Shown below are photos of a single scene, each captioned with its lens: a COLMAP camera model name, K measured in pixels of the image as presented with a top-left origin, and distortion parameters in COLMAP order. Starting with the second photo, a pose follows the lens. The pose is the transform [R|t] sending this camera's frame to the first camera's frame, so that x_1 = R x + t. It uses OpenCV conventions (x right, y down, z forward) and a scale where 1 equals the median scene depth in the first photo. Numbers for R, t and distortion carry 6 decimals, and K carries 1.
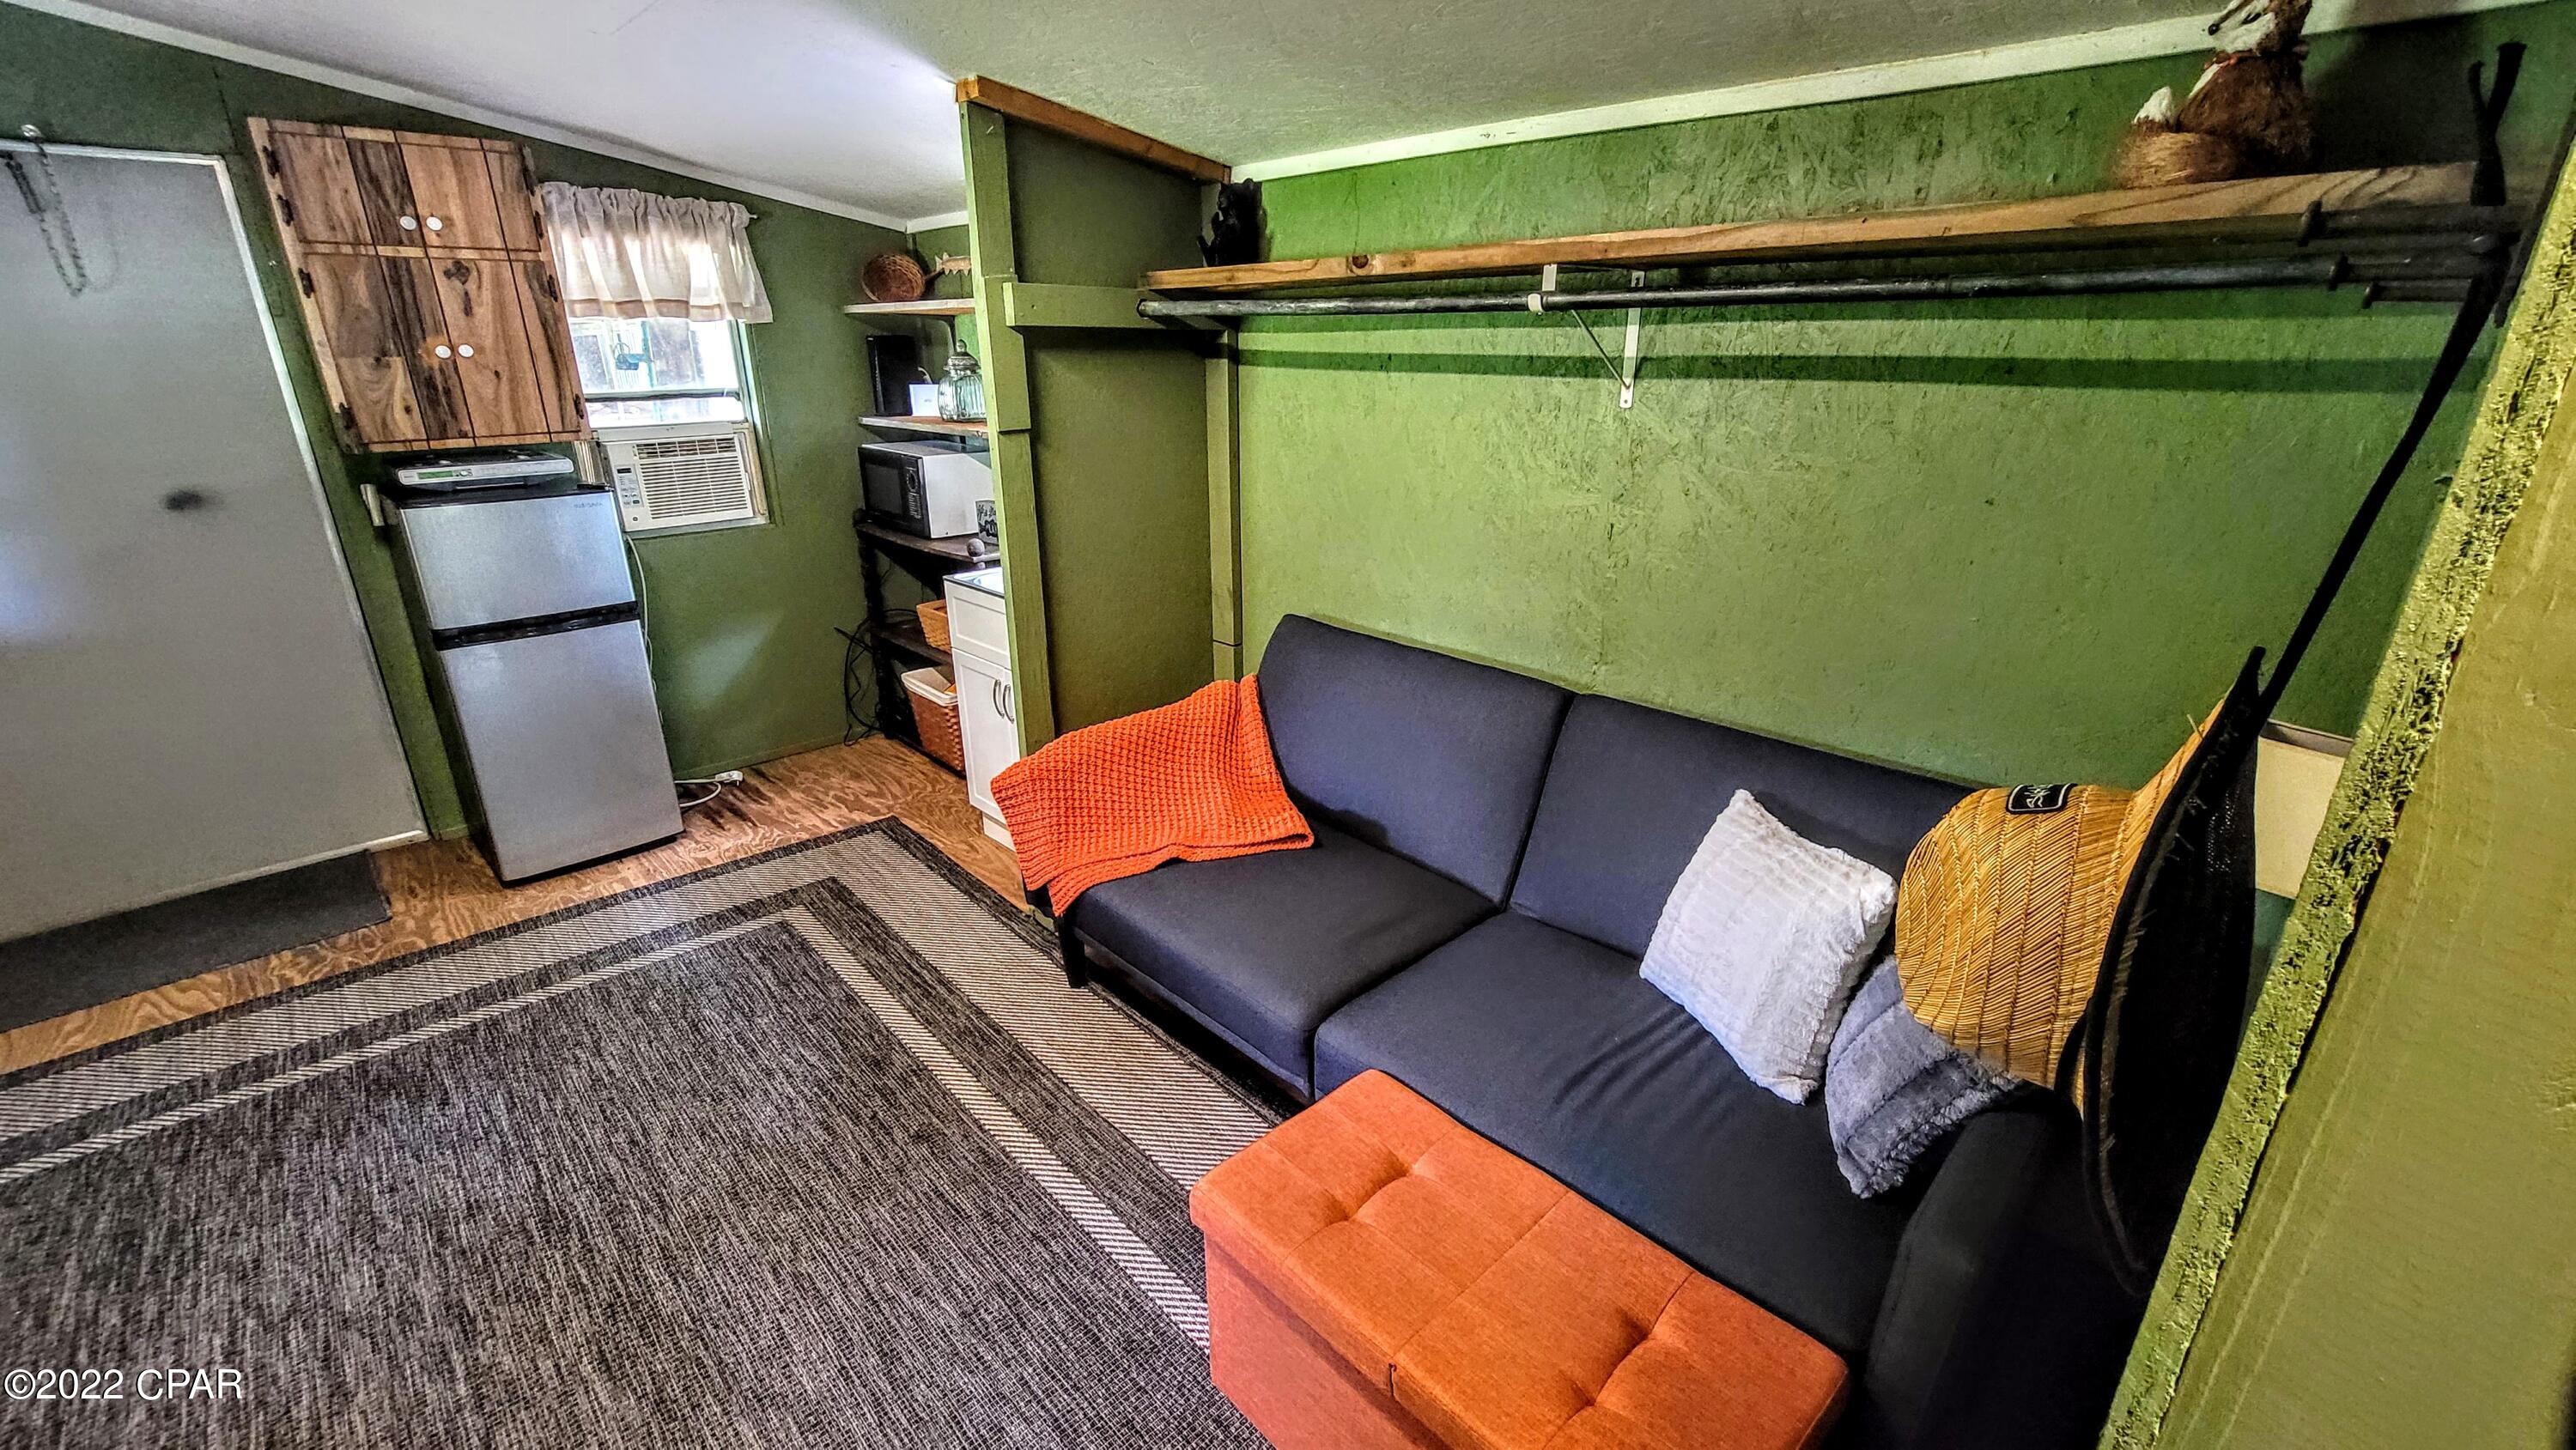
lens RADIAL K [[1059.2, 0, 1297.0], [0, 1059.2, 722.1], [0, 0, 1]] dist [-0.003874, 0.000540]
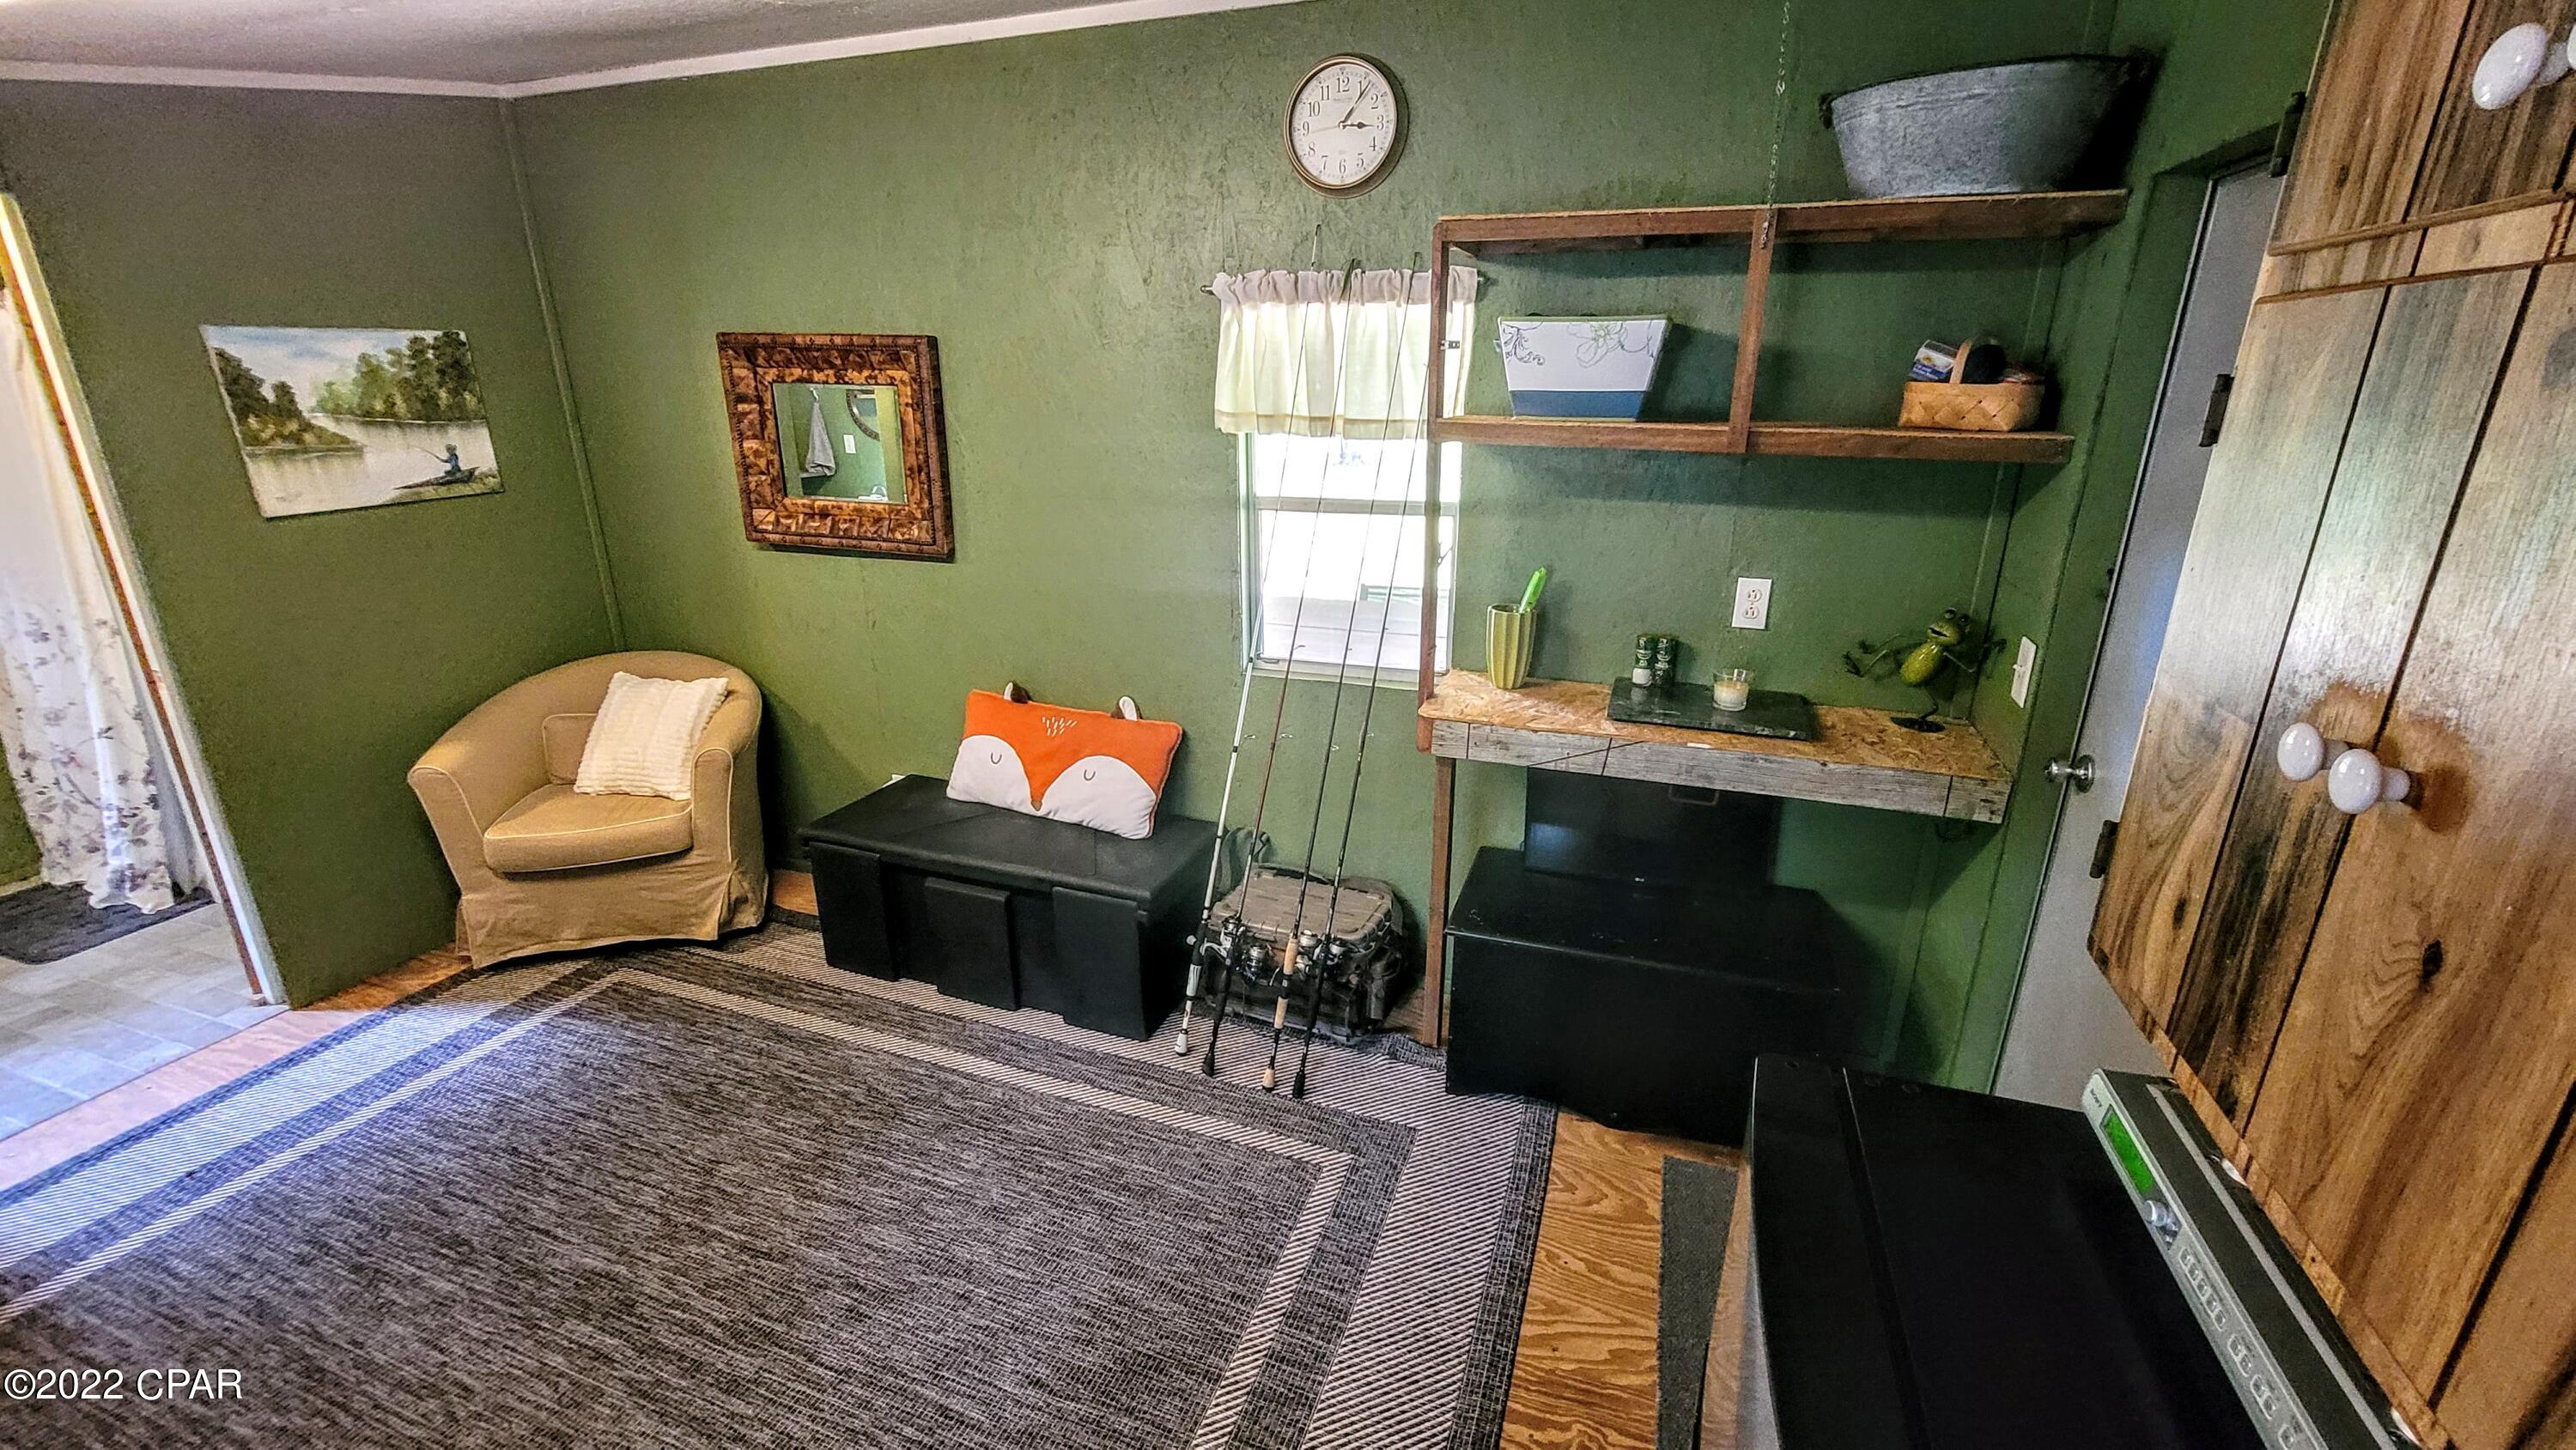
lens RADIAL K [[1056.9, 0, 1298.2], [0, 1056.9, 721.8], [0, 0, 1]] dist [-0.010529, 0.001855]
pose [[-0.897920, 0.138721, -0.417727, -0.568766], [-0.151012, 0.794345, 0.588397, -0.445834], [0.413442, 0.591416, -0.692310, 1.066217]]
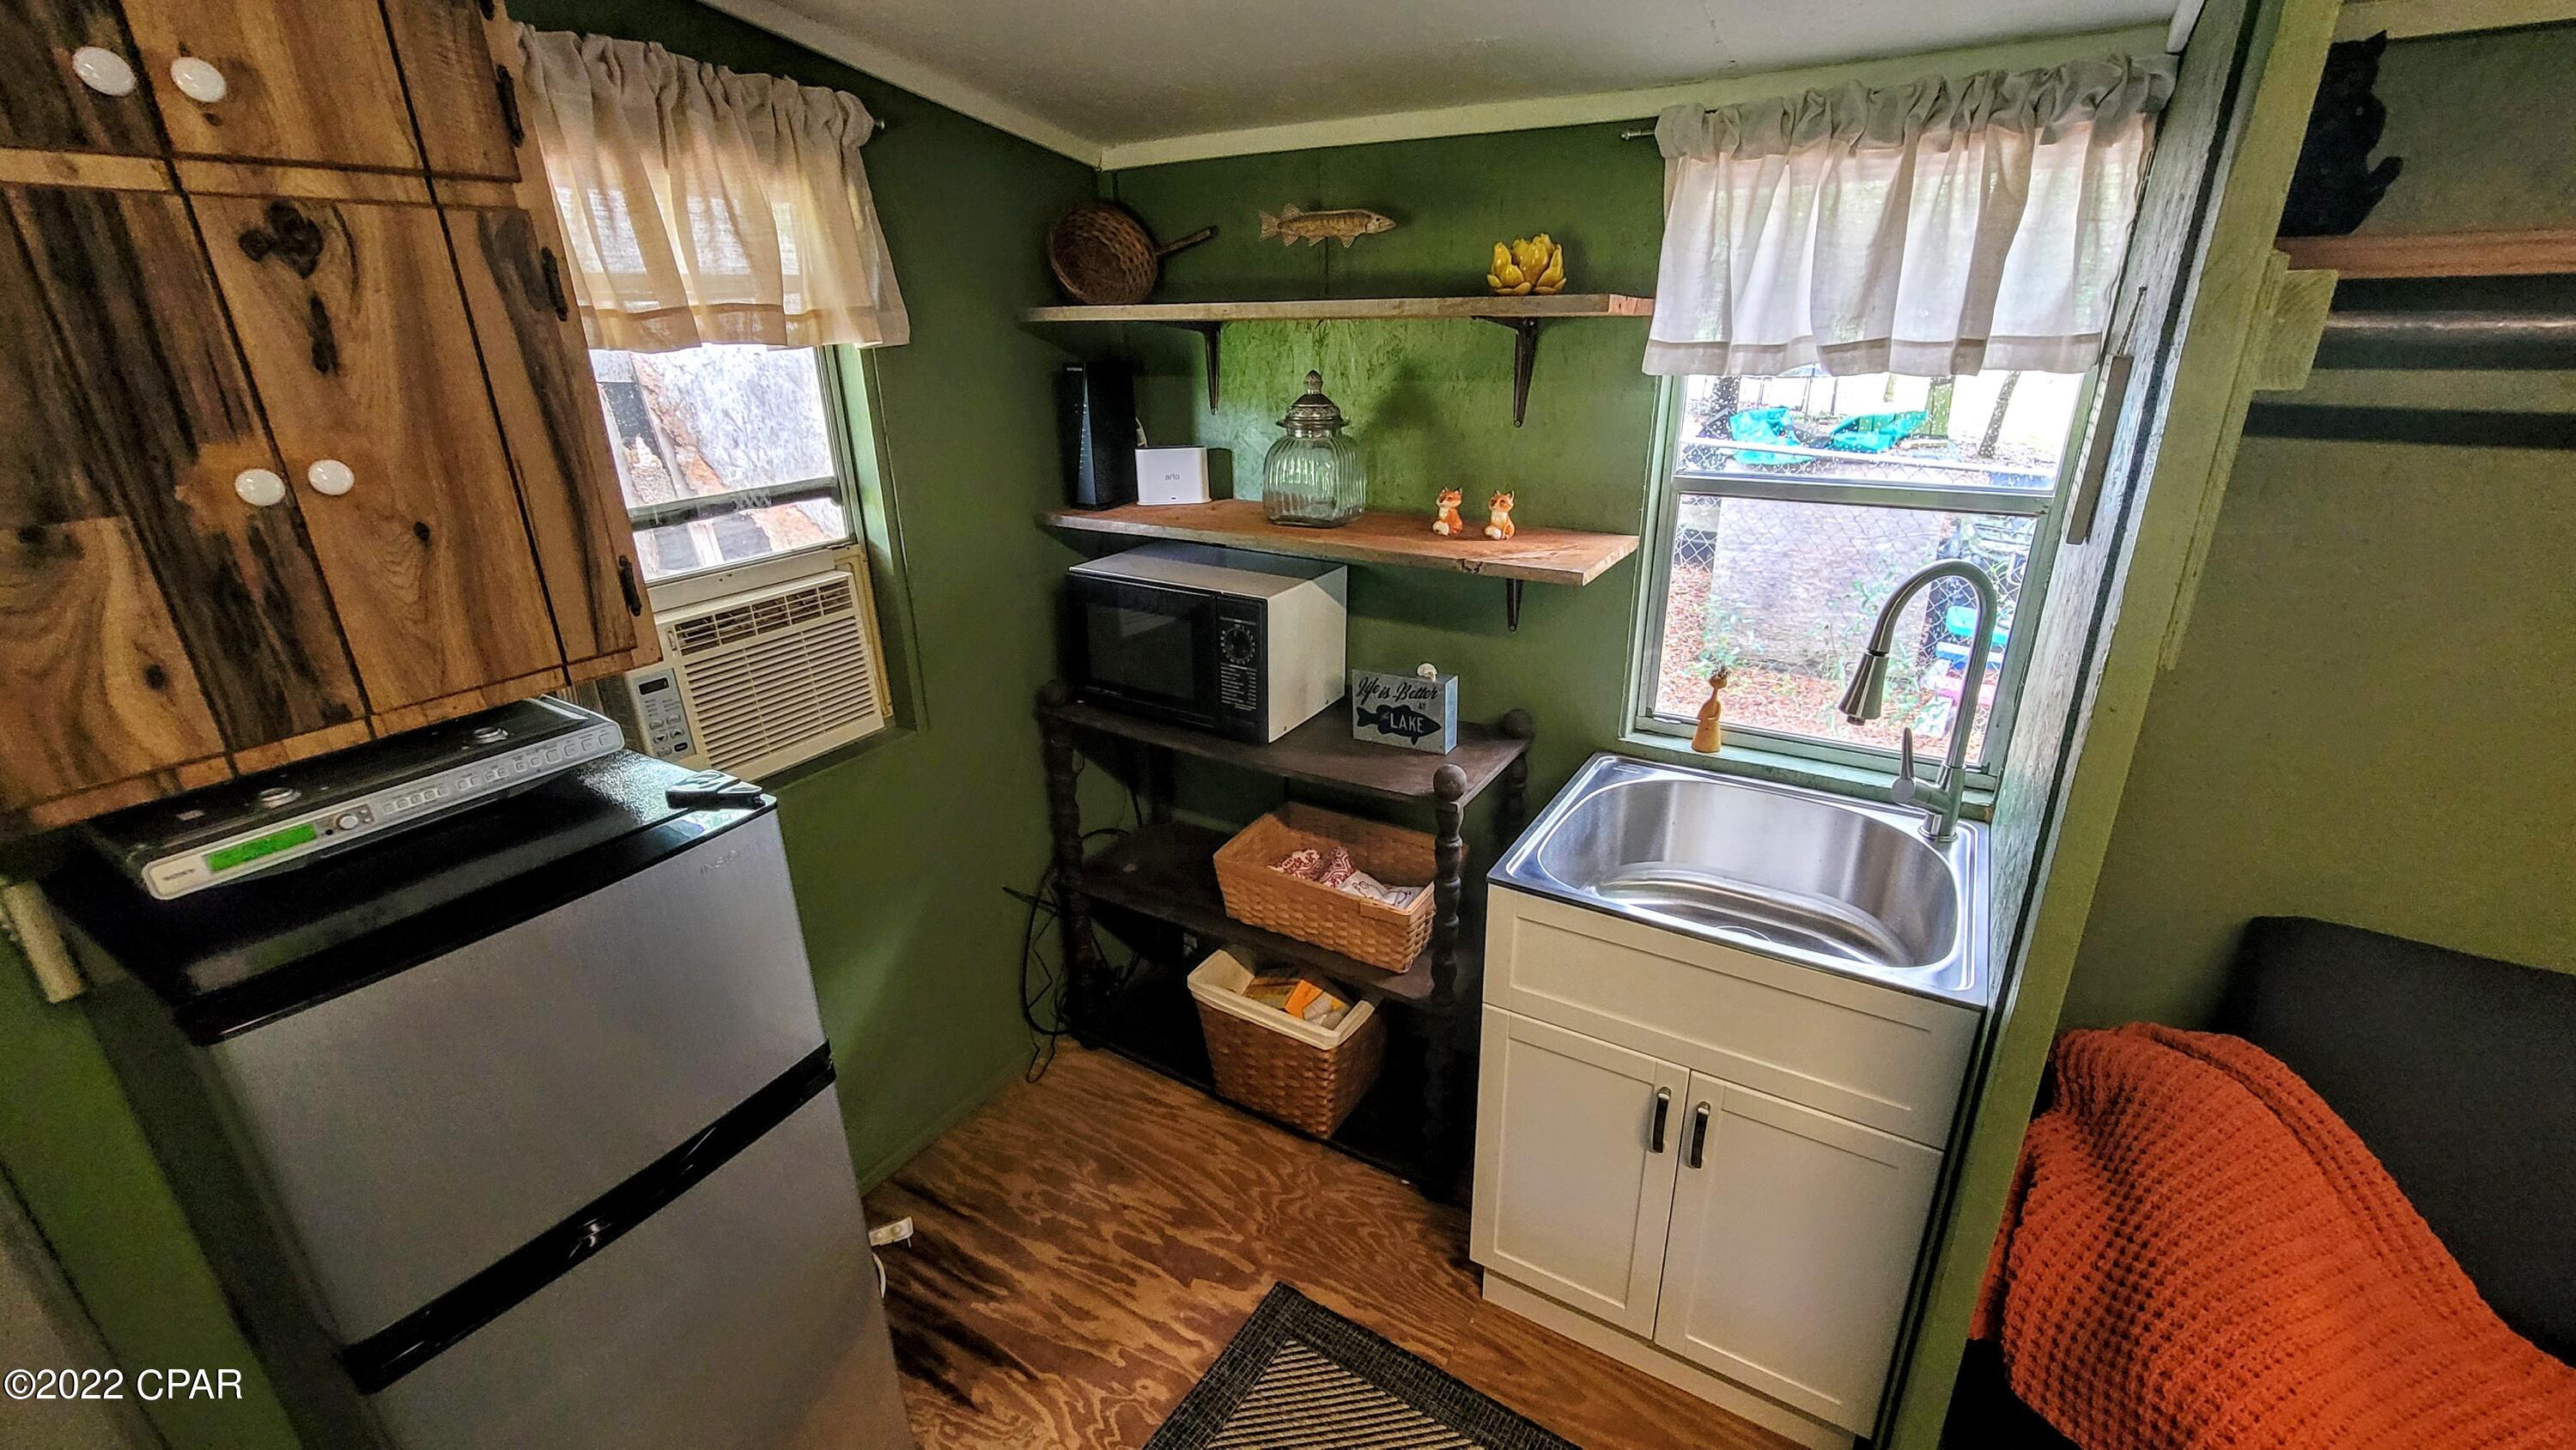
lens RADIAL K [[1056.9, 0, 1300.5], [0, 1056.9, 724.2], [0, 0, 1]] dist [-0.010529, 0.001855]
pose [[0.969313, -0.102853, 0.223277, -0.584589], [0.097657, 0.994632, 0.034222, -0.260957], [-0.225598, -0.011367, 0.974154, 0.620530]]
